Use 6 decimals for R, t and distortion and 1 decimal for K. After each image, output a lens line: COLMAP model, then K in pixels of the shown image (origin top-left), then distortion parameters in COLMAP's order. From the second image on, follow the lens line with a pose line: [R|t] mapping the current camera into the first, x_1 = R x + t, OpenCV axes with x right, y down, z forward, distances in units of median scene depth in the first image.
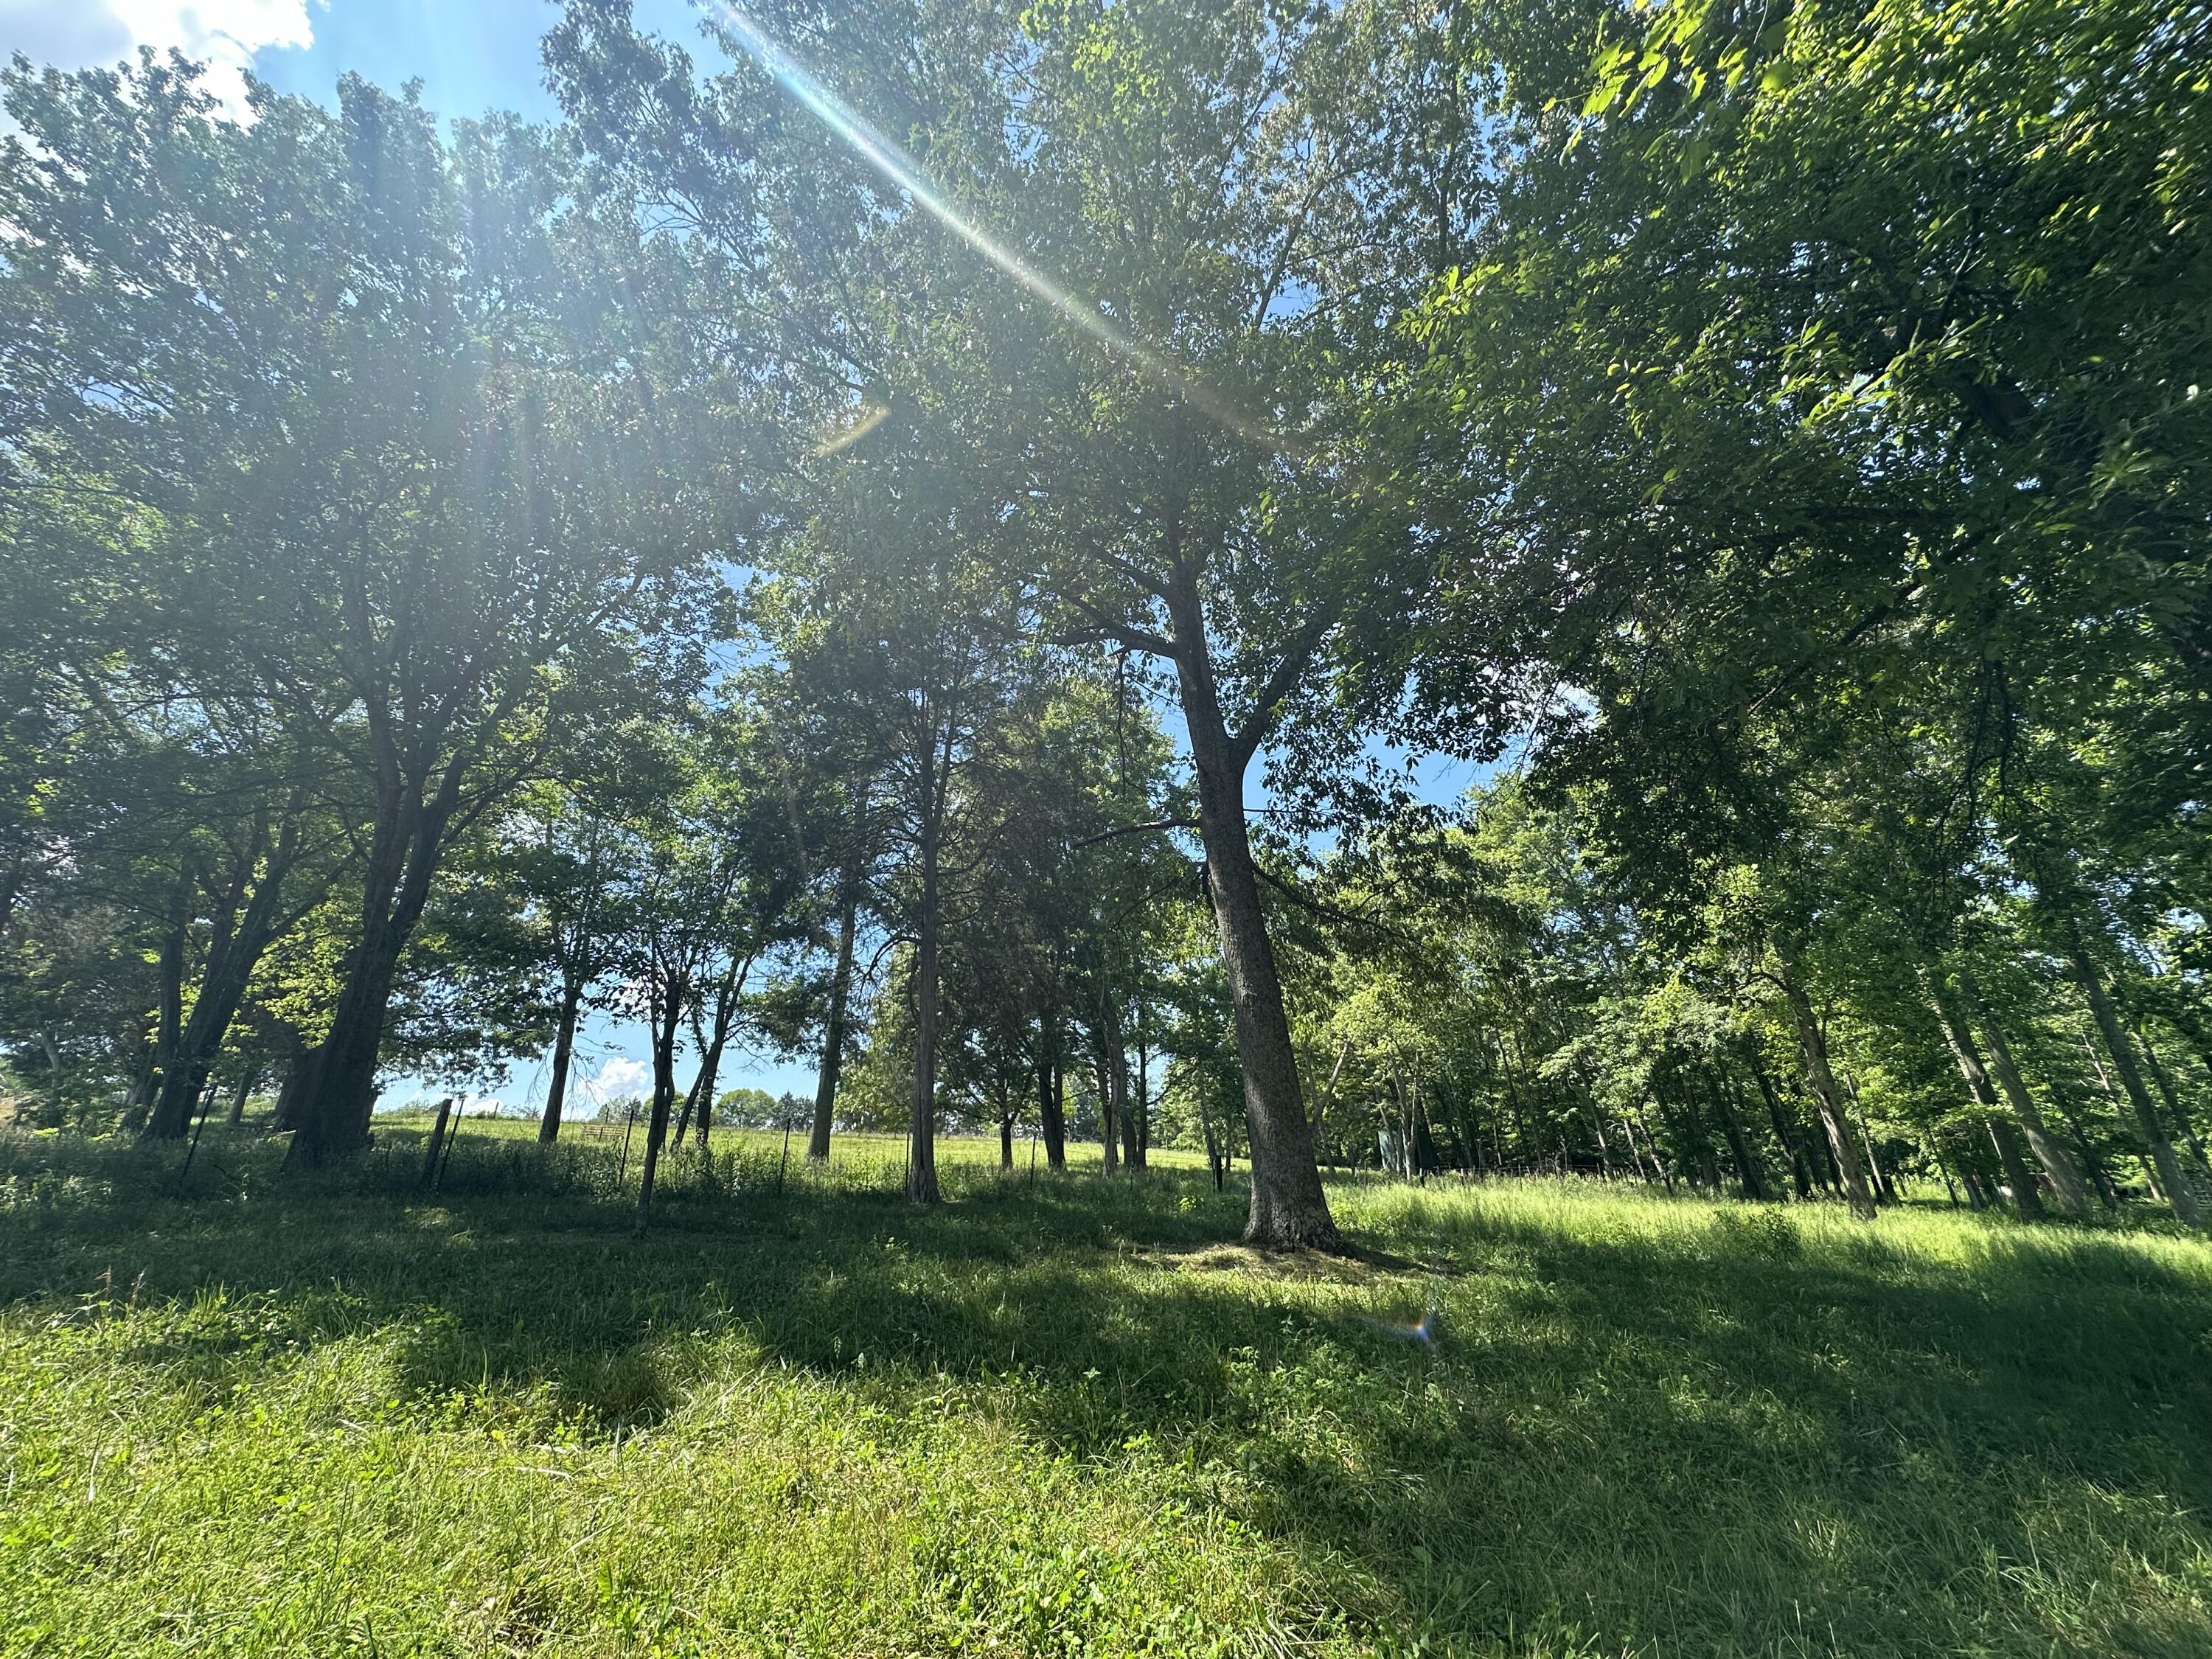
lens RADIAL K [[889.0, 0, 1123.6], [0, 889.0, 835.0], [0, 0, 1]] dist [-0.006762, 0.001203]
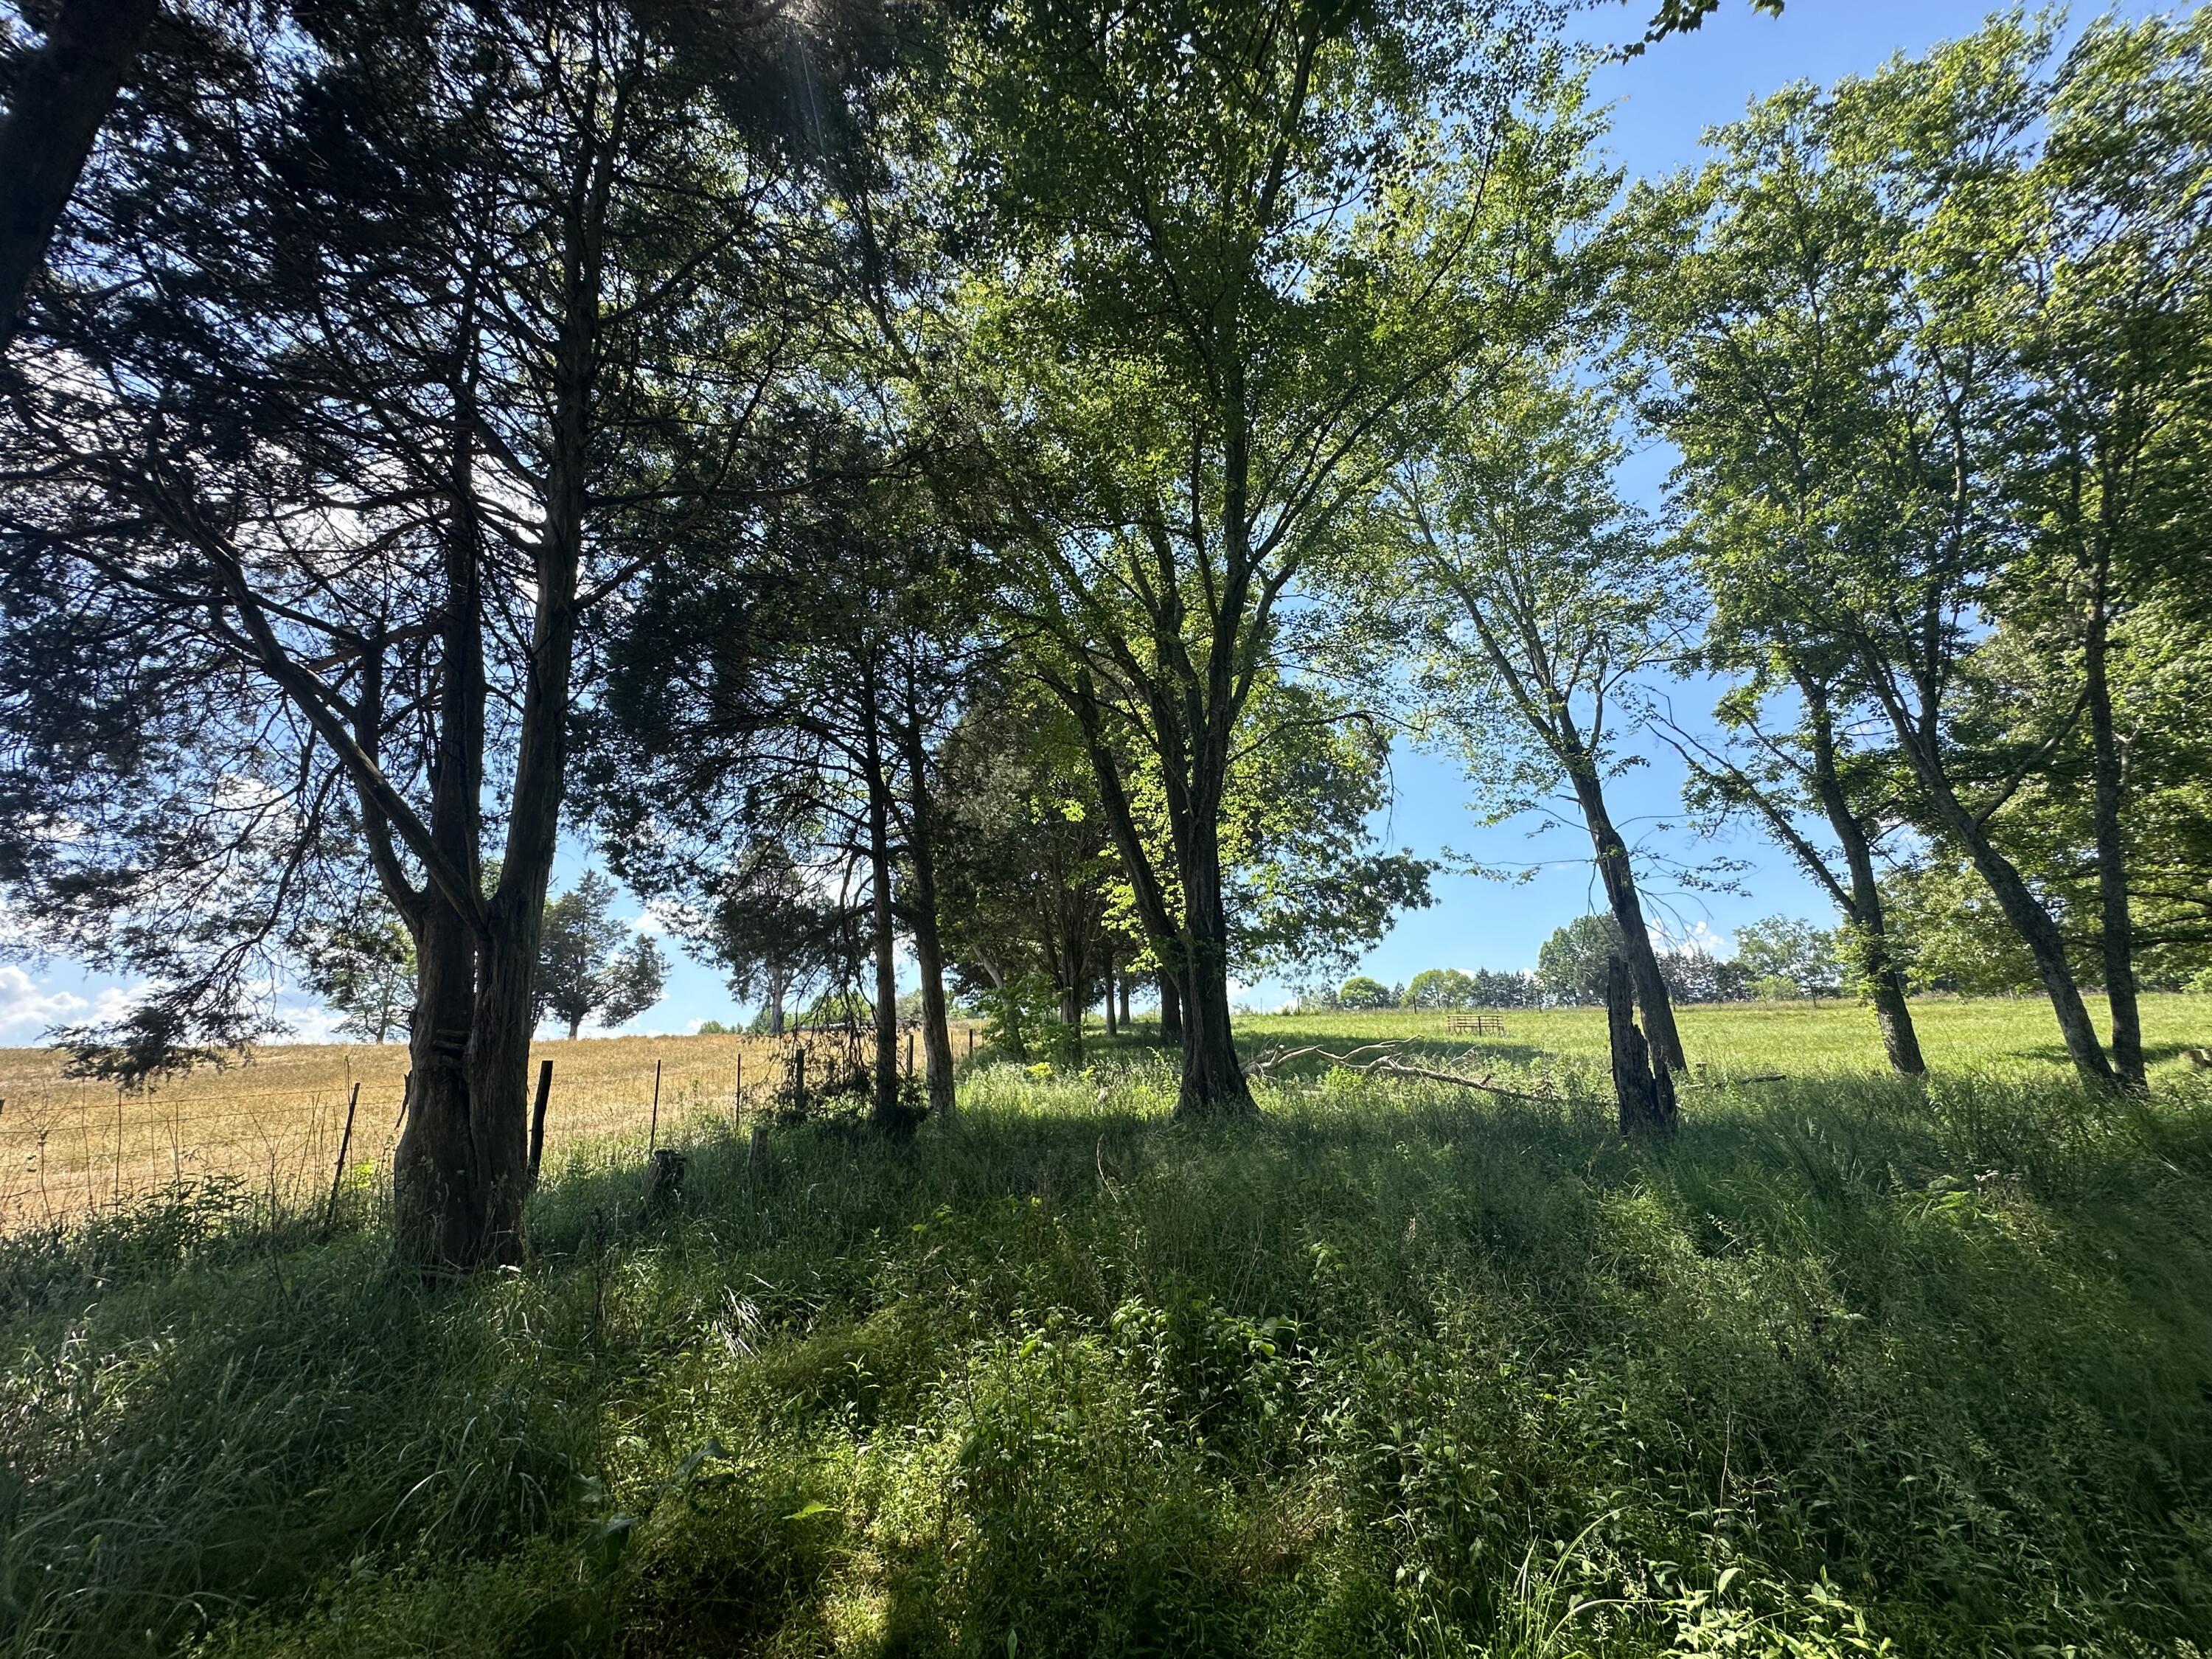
lens RADIAL K [[889.0, 0, 1099.0], [0, 889.0, 824.7], [0, 0, 1]] dist [-0.006762, 0.001203]
pose [[0.779630, -0.187126, -0.597629, -0.295259], [0.254750, 0.966551, 0.029691, 0.054460], [0.572083, -0.175394, 0.801223, 0.195271]]
